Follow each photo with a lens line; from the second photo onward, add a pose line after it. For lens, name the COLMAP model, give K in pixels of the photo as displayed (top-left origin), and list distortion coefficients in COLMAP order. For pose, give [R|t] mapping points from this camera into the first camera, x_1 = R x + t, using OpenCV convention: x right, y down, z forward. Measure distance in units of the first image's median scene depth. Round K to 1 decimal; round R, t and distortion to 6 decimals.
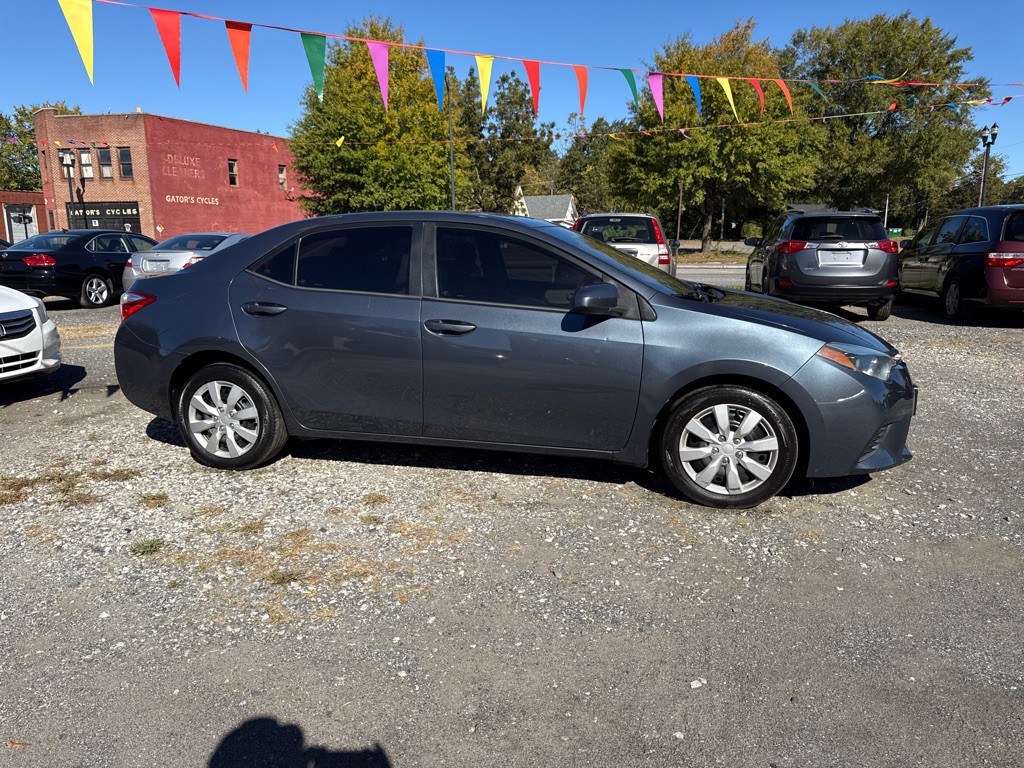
lens RADIAL K [[724.7, 0, 507.8], [0, 724.7, 397.5], [0, 0, 1]] dist [0.051389, -0.060034]
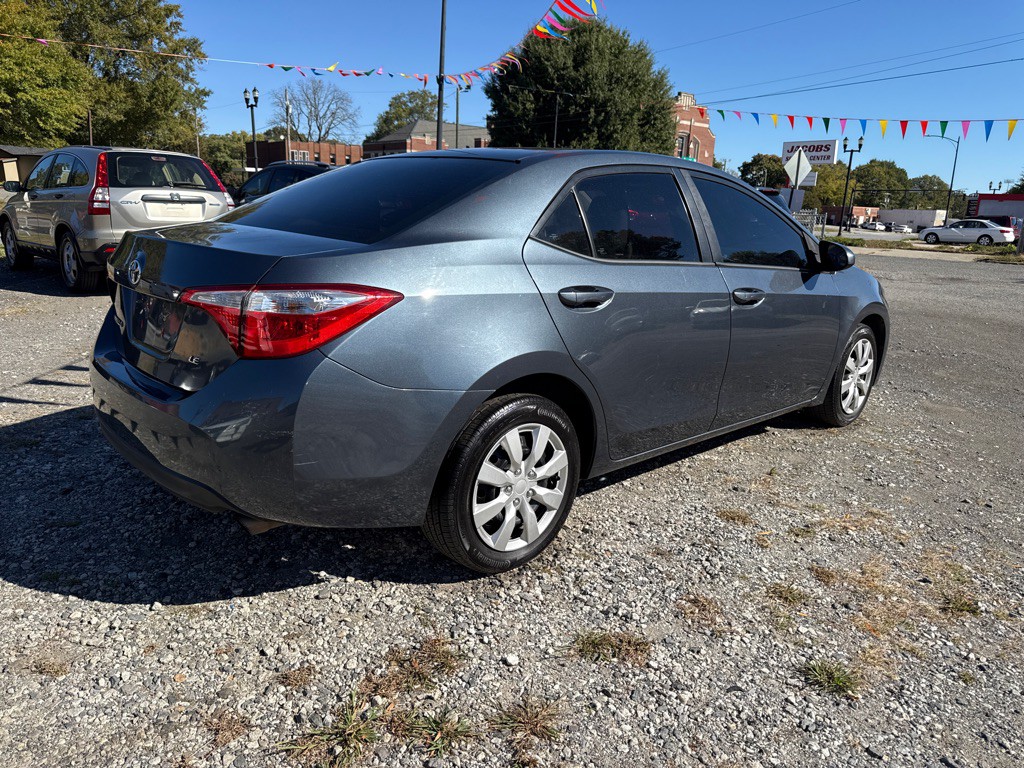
lens RADIAL K [[738.1, 0, 515.9], [0, 738.1, 387.1], [0, 0, 1]] dist [0.012380, -0.013878]
pose [[0.537042, -0.184227, 0.823193, -0.103143], [0.145174, 0.981486, 0.124942, -0.014874], [-0.830970, 0.052407, 0.553844, 0.078826]]
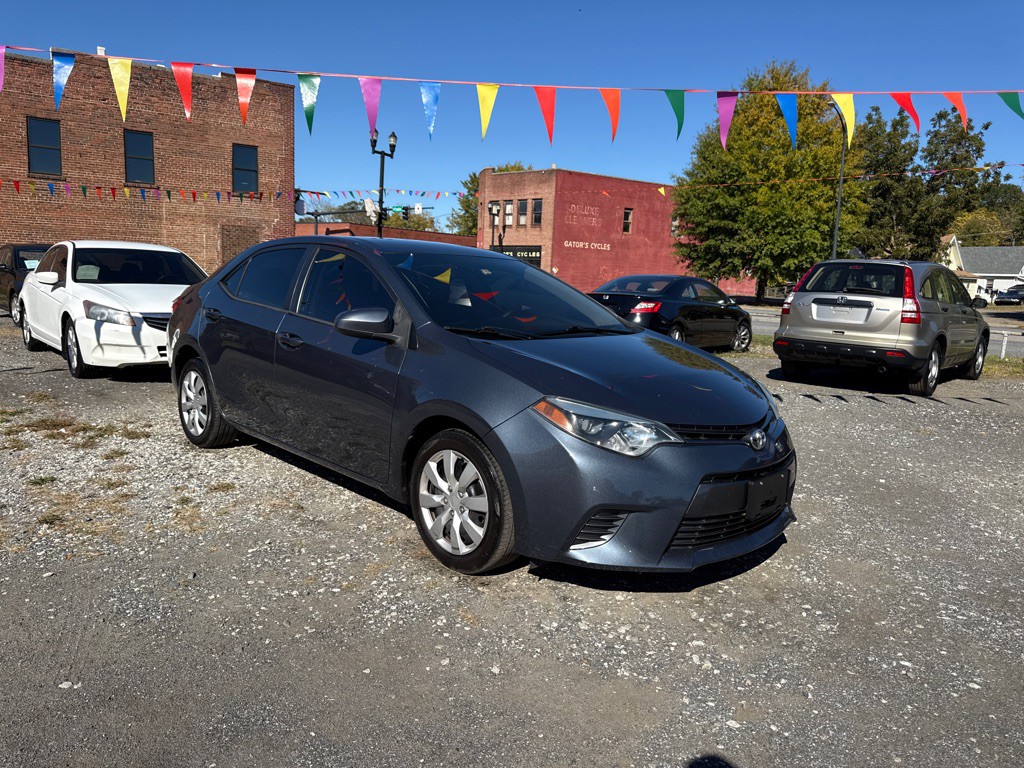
lens RADIAL K [[723.1, 0, 504.0], [0, 723.1, 399.7], [0, 0, 1]] dist [0.070344, -0.099648]
pose [[0.842685, 0.131609, -0.522074, 0.080192], [-0.162434, 0.986627, -0.013470, -0.005011], [0.513320, 0.096154, 0.852794, 0.026335]]
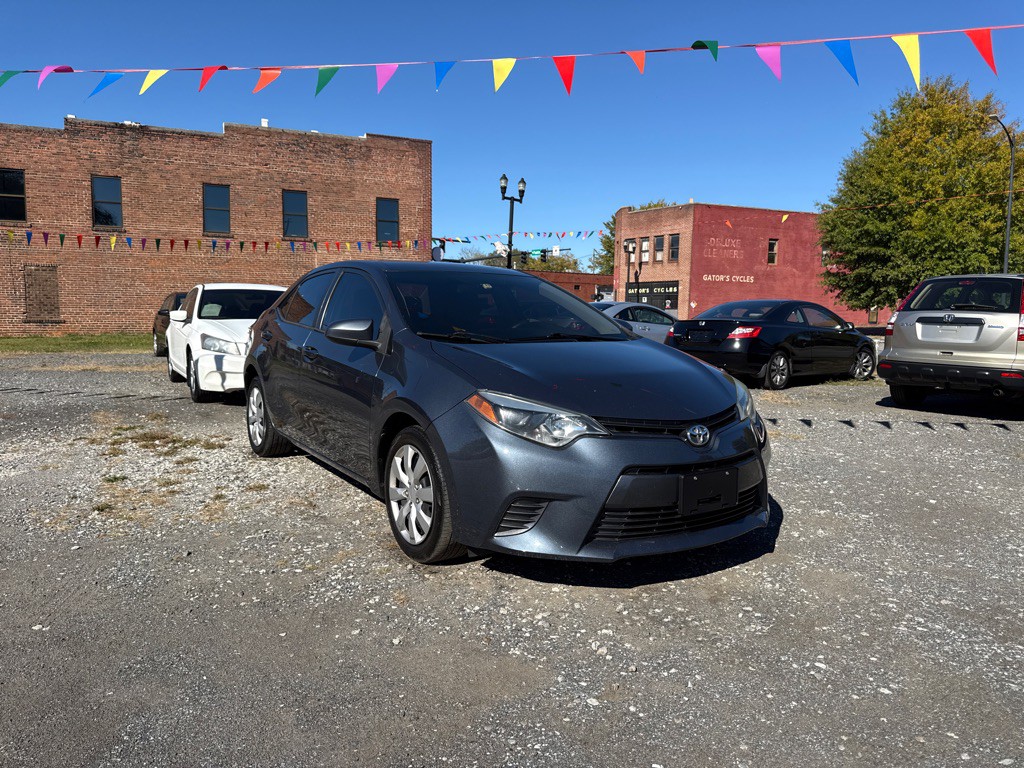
lens RADIAL K [[724.7, 0, 507.8], [0, 724.7, 397.5], [0, 0, 1]] dist [0.051389, -0.060034]
pose [[0.721707, 0.098018, -0.685223, 0.102687], [-0.169813, 0.984744, -0.037991, -0.003752], [0.671046, 0.143778, 0.727341, 0.038050]]
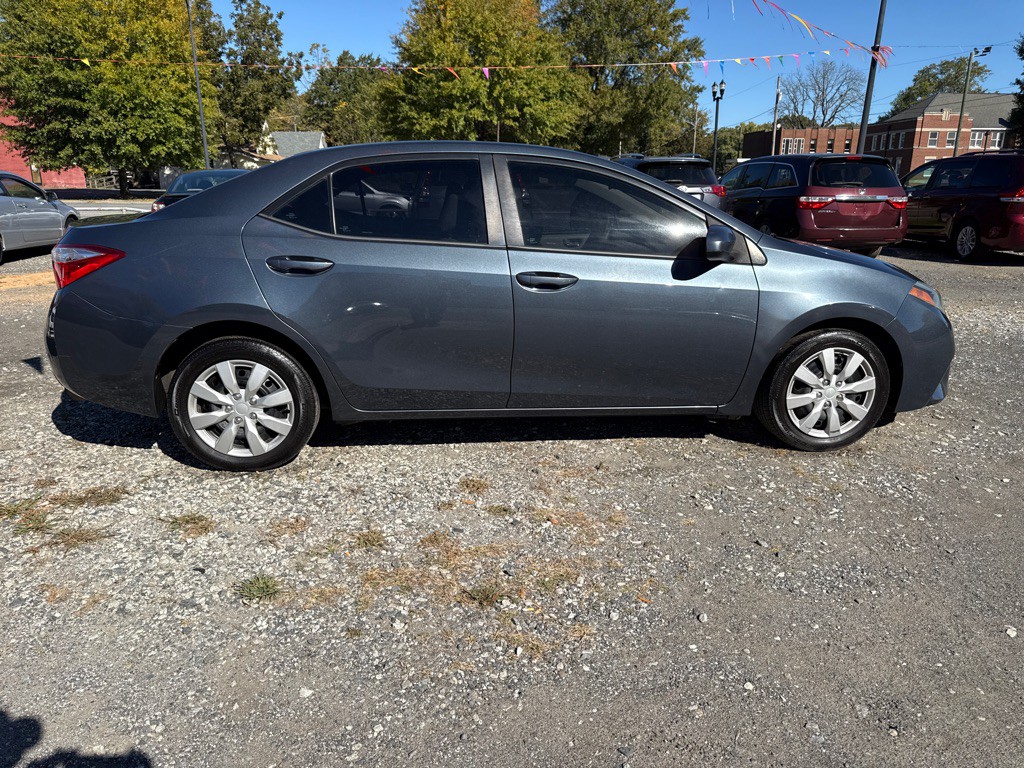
lens RADIAL K [[732.8, 0, 510.6], [0, 732.8, 391.0], [0, 0, 1]] dist [0.023753, -0.024746]
pose [[0.941157, -0.083951, 0.327378, -0.044182], [0.063073, 0.995269, 0.073898, -0.003404], [-0.332033, -0.048901, 0.941999, 0.019552]]
